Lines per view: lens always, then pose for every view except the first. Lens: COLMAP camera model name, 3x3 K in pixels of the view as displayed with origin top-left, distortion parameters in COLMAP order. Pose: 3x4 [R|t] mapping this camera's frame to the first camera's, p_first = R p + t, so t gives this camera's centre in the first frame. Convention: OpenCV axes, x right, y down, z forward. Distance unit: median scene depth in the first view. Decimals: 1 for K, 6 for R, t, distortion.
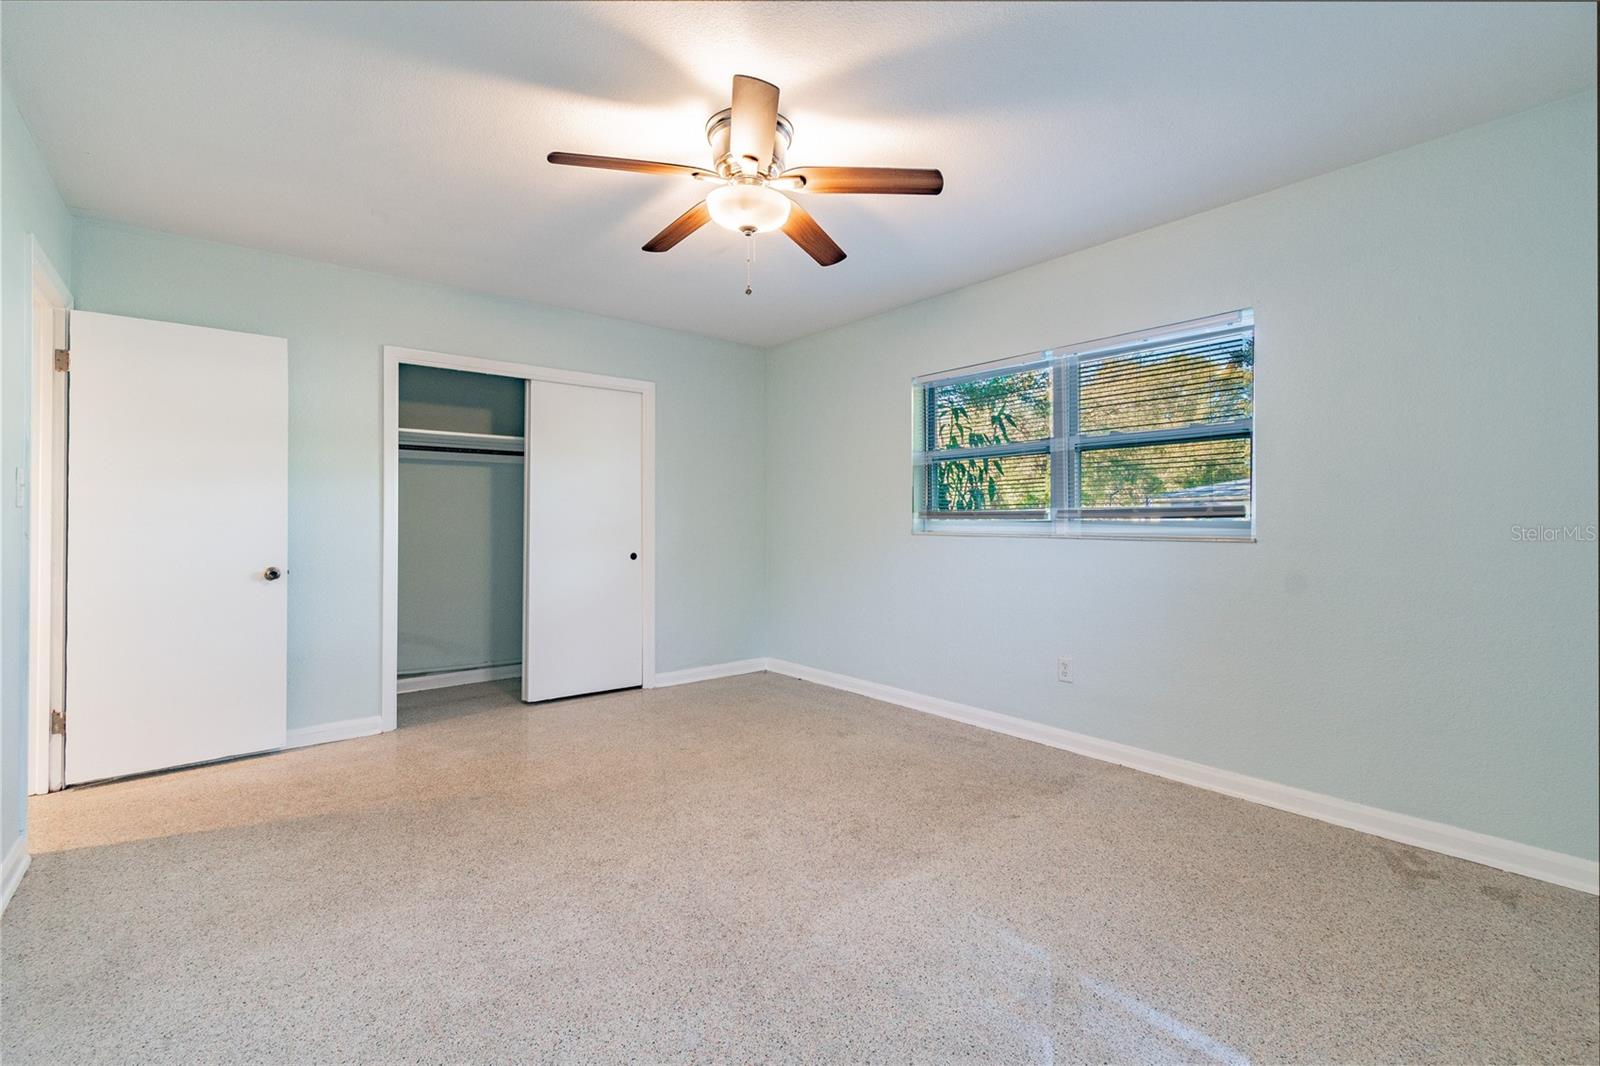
lens RADIAL K [[705.6, 0, 796.9], [0, 705.6, 518.7], [0, 0, 1]] dist [0.006414, -0.002554]
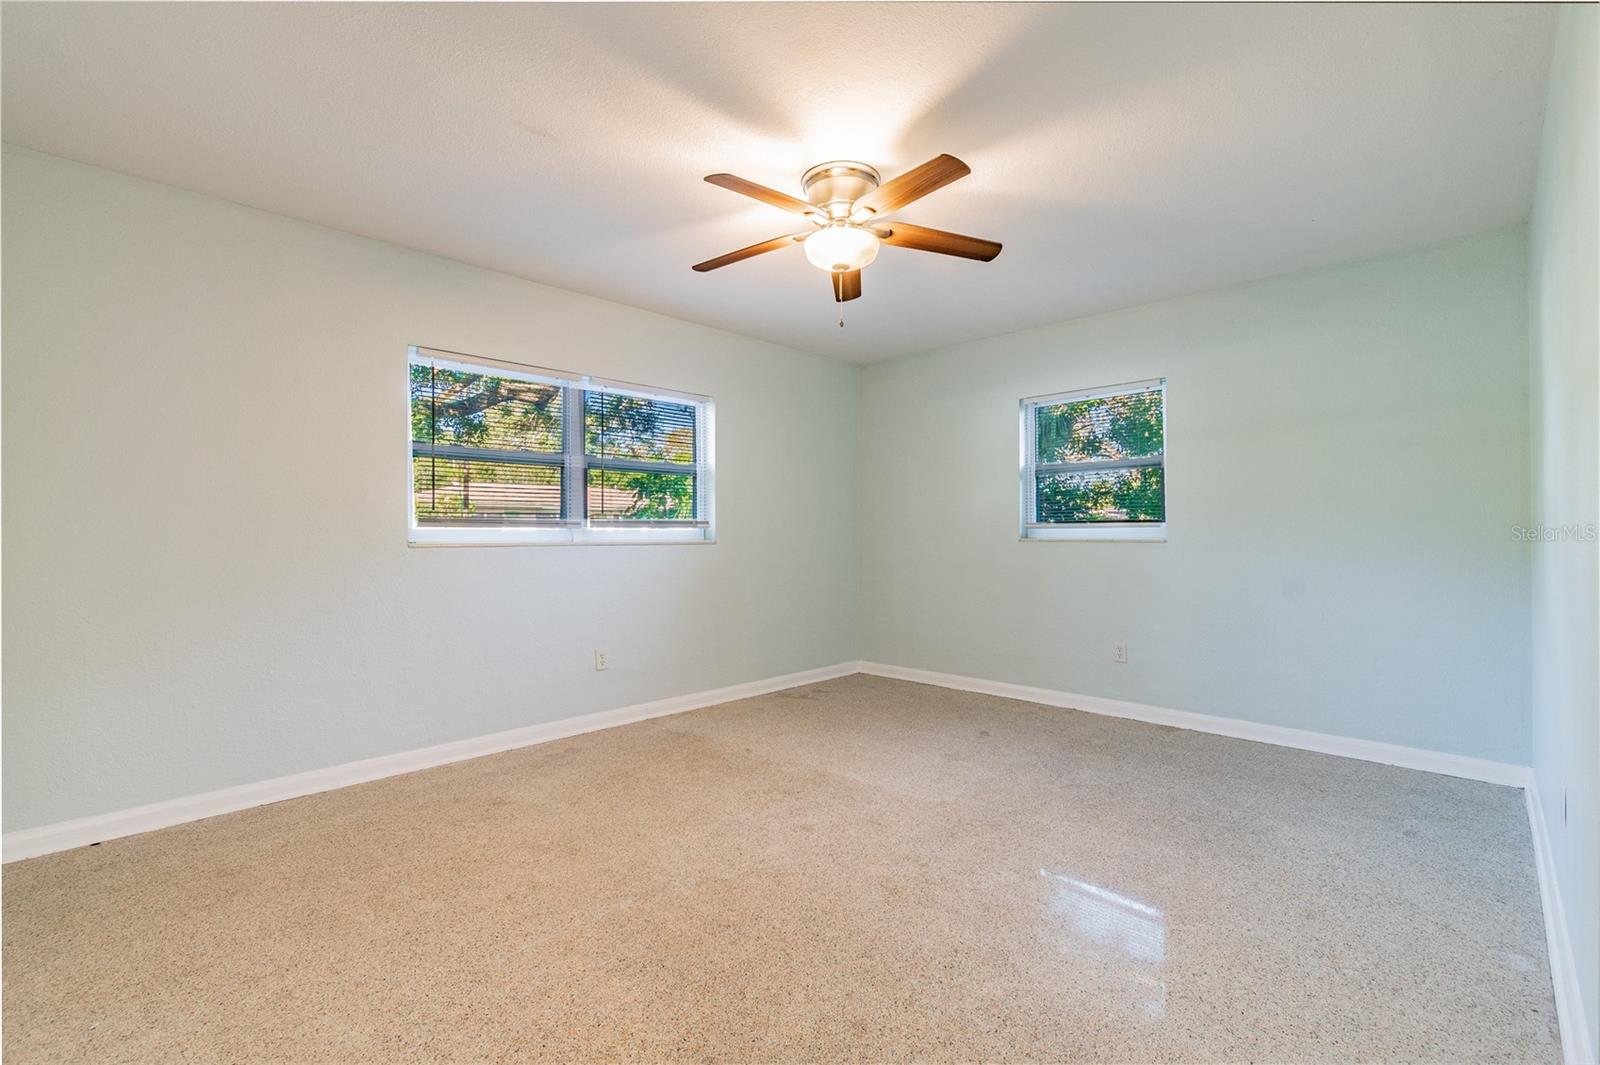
lens RADIAL K [[705.6, 0, 795.7], [0, 705.6, 528.5], [0, 0, 1]] dist [0.006414, -0.002554]
pose [[-0.107269, 0.004514, 0.994220, -0.856706], [-0.004121, 0.999979, -0.004985, 0.005376], [-0.994222, -0.004632, -0.107248, 0.871397]]
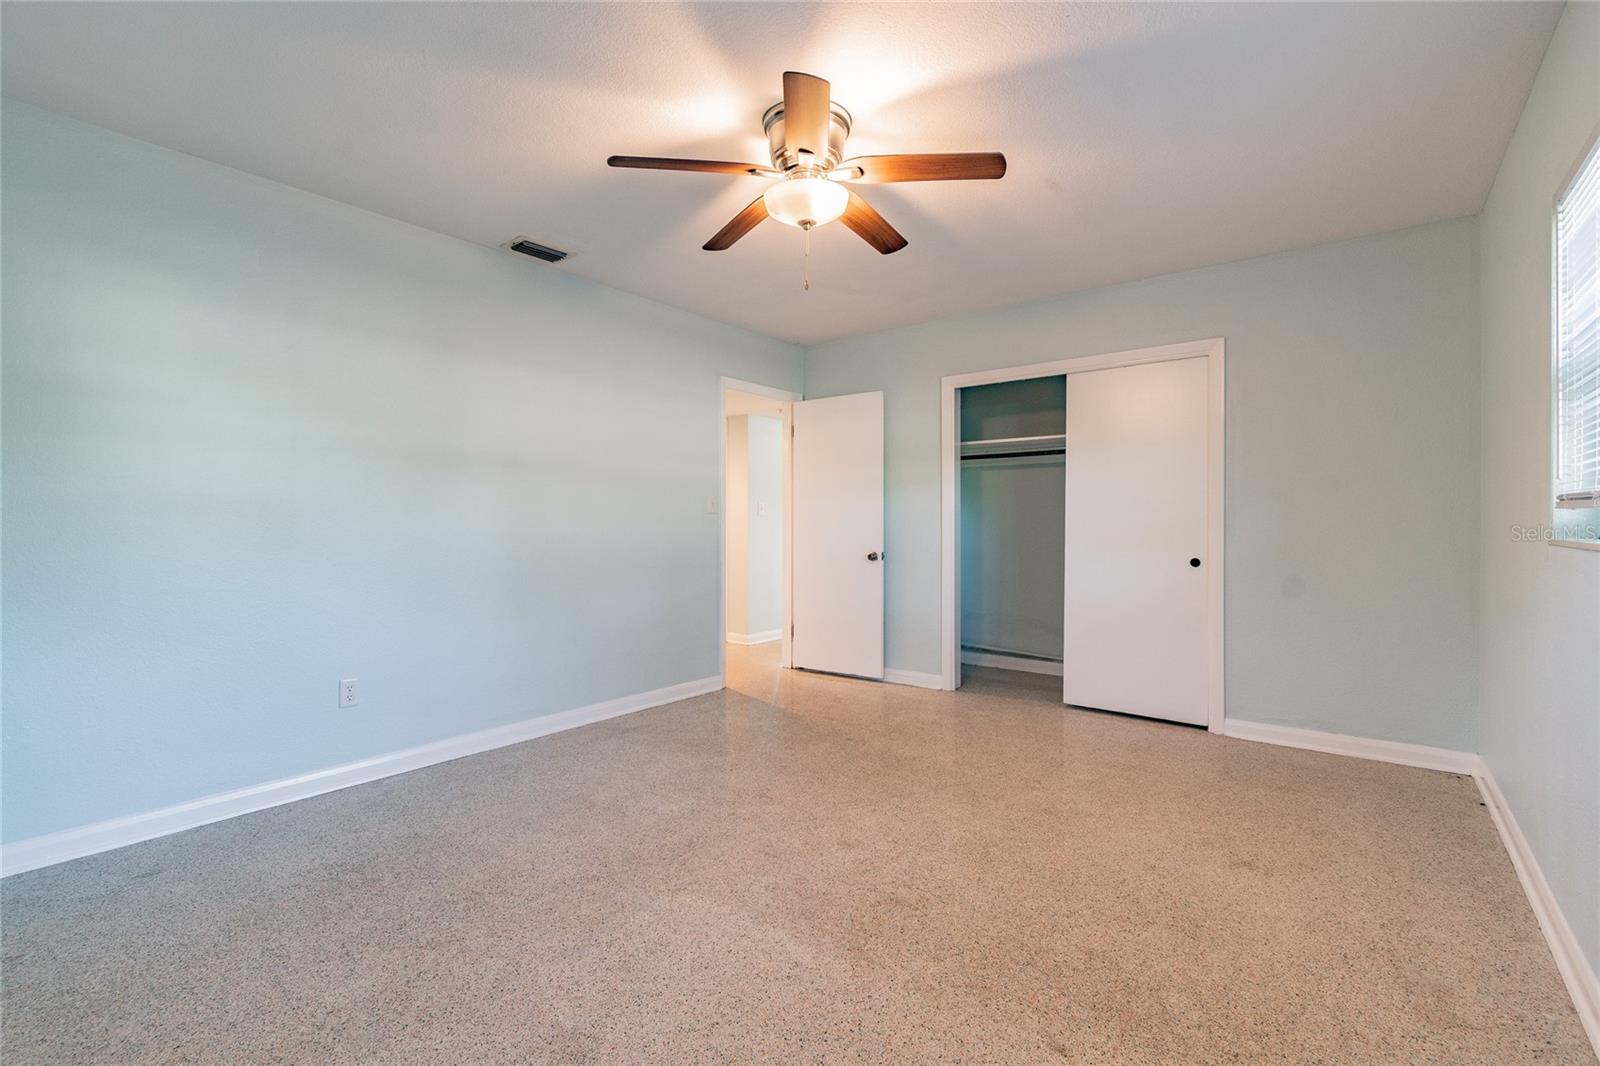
lens RADIAL K [[705.6, 0, 801.8], [0, 705.6, 532.2], [0, 0, 1]] dist [0.006414, -0.002554]
pose [[0.218107, 0.012179, -0.975849, 0.659379], [0.006027, 0.999886, 0.013827, 0.006782], [0.975906, -0.008897, 0.218008, 0.565709]]
